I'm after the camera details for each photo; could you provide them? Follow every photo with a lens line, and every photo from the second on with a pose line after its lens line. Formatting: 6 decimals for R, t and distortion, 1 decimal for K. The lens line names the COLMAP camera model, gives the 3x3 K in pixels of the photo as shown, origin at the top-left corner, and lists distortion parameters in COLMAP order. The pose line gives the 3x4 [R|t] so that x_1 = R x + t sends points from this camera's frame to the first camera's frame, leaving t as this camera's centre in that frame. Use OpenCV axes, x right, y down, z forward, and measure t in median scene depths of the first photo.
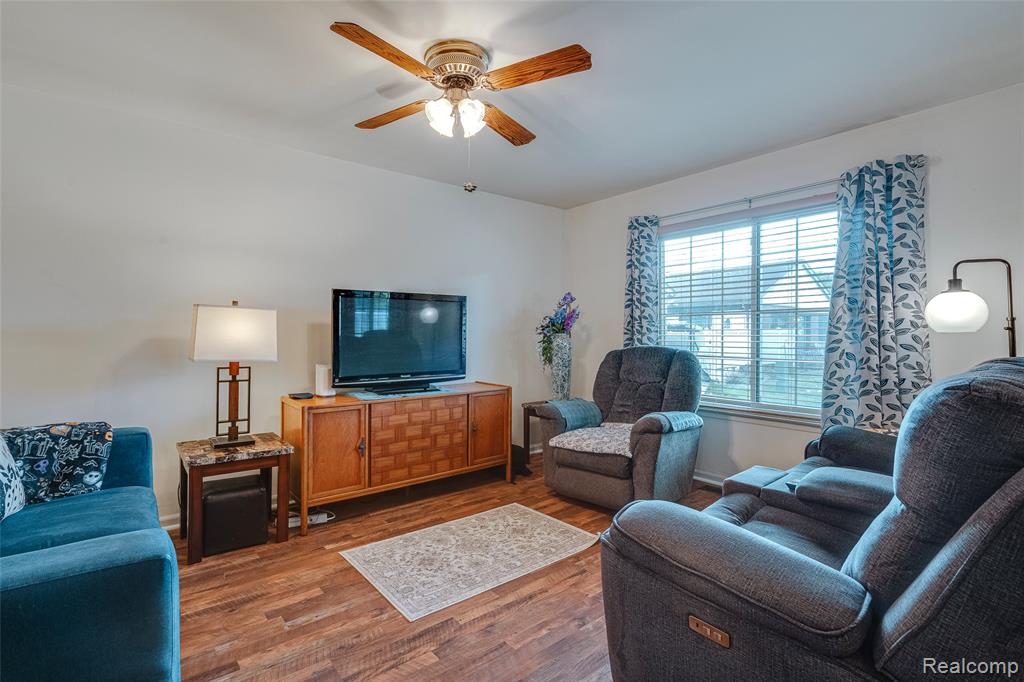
lens RADIAL K [[484.2, 0, 512.4], [0, 484.2, 339.3], [0, 0, 1]] dist [-0.006149, 0.004543]
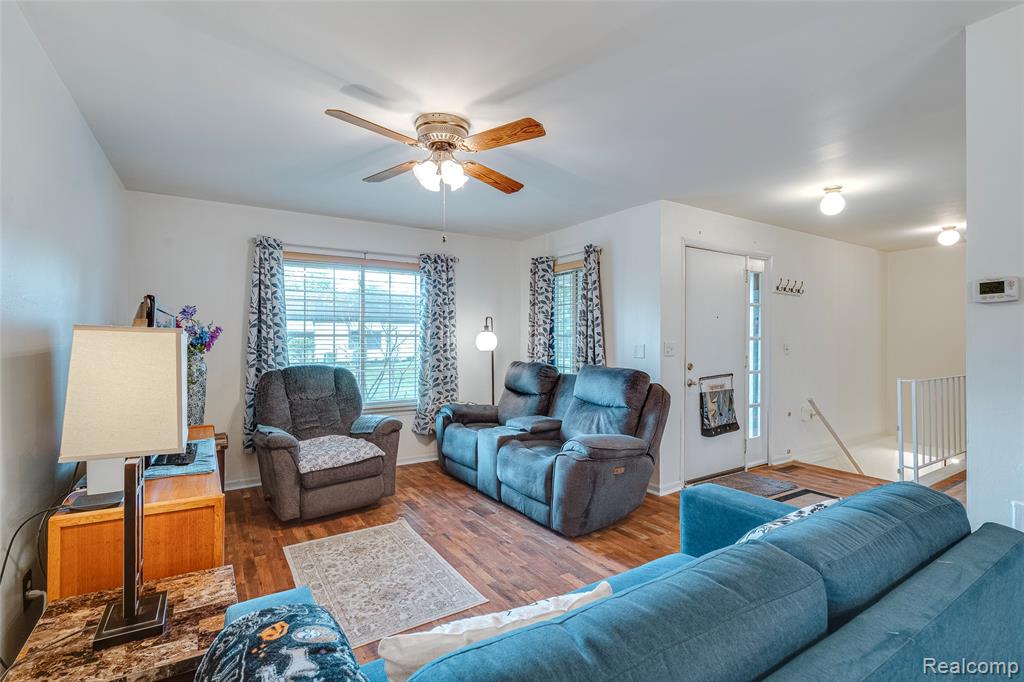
lens RADIAL K [[470.9, 0, 513.6], [0, 470.9, 344.6], [0, 0, 1]] dist [0.000519, 0.002227]
pose [[0.101409, -0.011715, 0.994776, -0.950227], [0.007606, 0.999911, 0.011000, -0.052370], [-0.994816, 0.006451, 0.101489, 0.560840]]
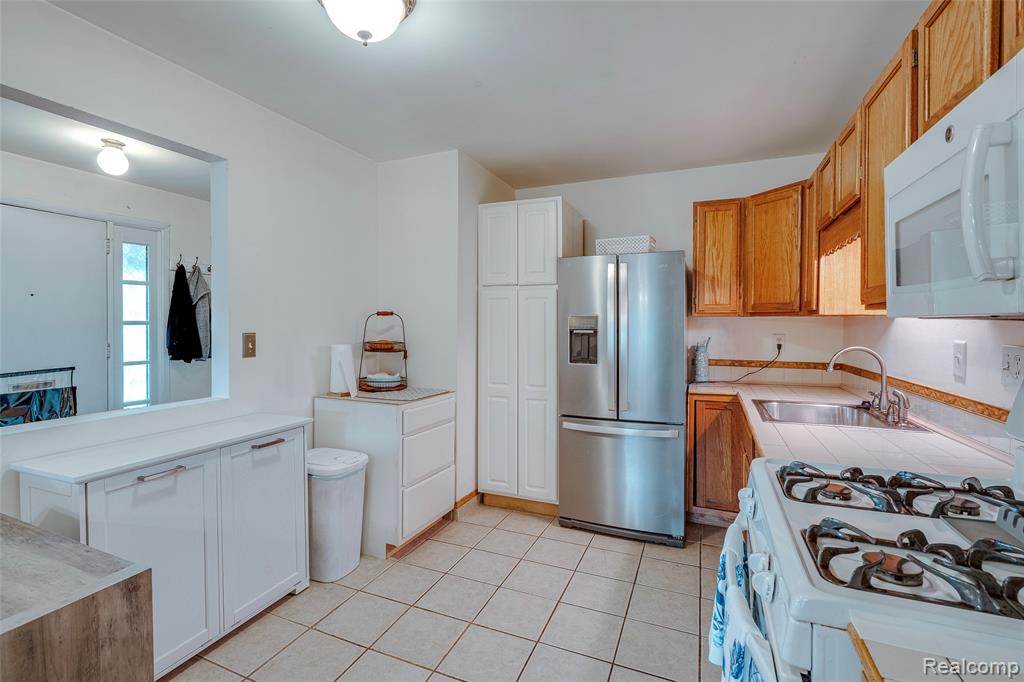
lens RADIAL K [[470.9, 0, 506.5], [0, 470.9, 323.1], [0, 0, 1]] dist [0.000519, 0.002227]
pose [[-0.467192, -0.003844, 0.884147, -0.915496], [0.001584, 0.999985, 0.005184, -0.050683], [-0.884154, 0.003822, -0.467179, -0.465435]]
